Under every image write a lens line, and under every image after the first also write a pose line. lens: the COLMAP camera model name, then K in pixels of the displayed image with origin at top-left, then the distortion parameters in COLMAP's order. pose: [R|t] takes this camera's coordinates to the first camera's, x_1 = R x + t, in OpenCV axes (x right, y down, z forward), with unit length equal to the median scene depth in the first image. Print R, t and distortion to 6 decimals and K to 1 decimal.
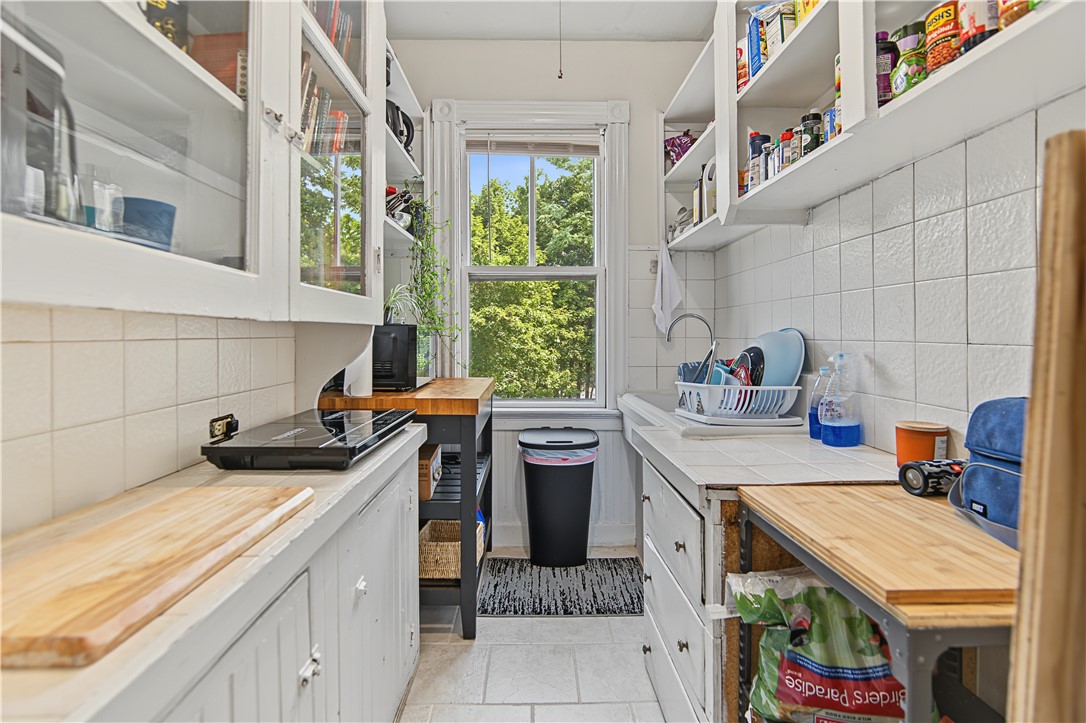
lens RADIAL K [[507.6, 0, 540.6], [0, 507.6, 337.7], [0, 0, 1]] dist [0.001002, 0.000089]
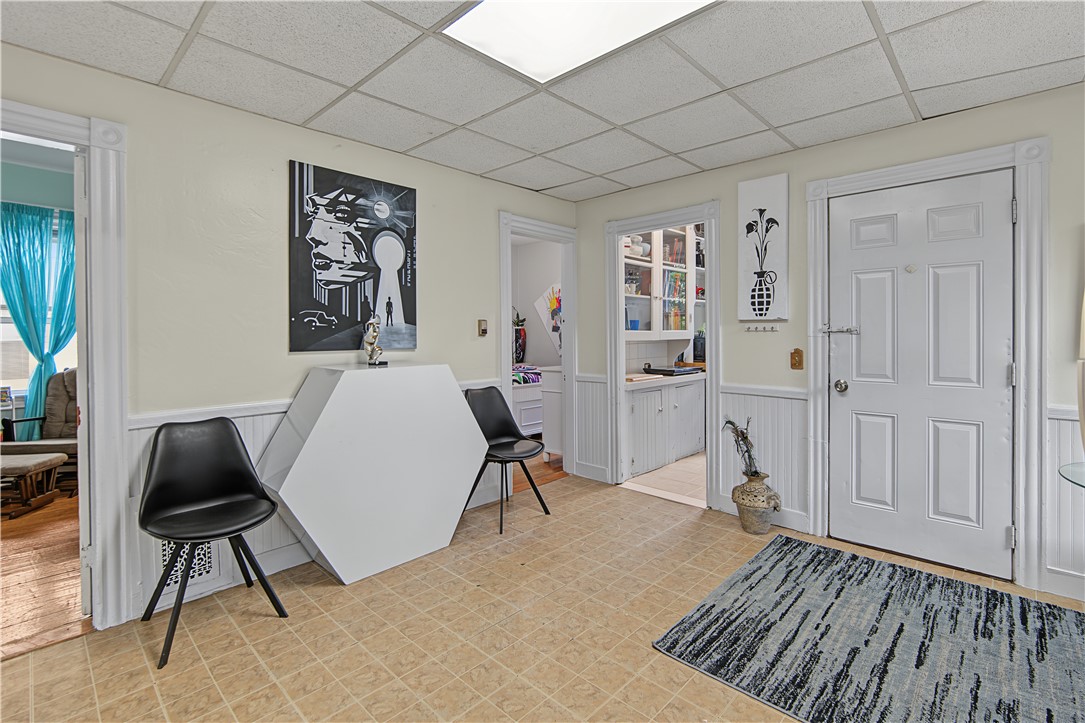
lens RADIAL K [[507.2, 0, 541.3], [0, 507.2, 334.2], [0, 0, 1]] dist [0.001002, 0.000089]
pose [[0.709985, 0.003312, -0.704209, 1.476236], [0.000187, 0.999988, 0.004892, -0.085570], [0.704216, -0.003605, 0.709976, -2.242502]]
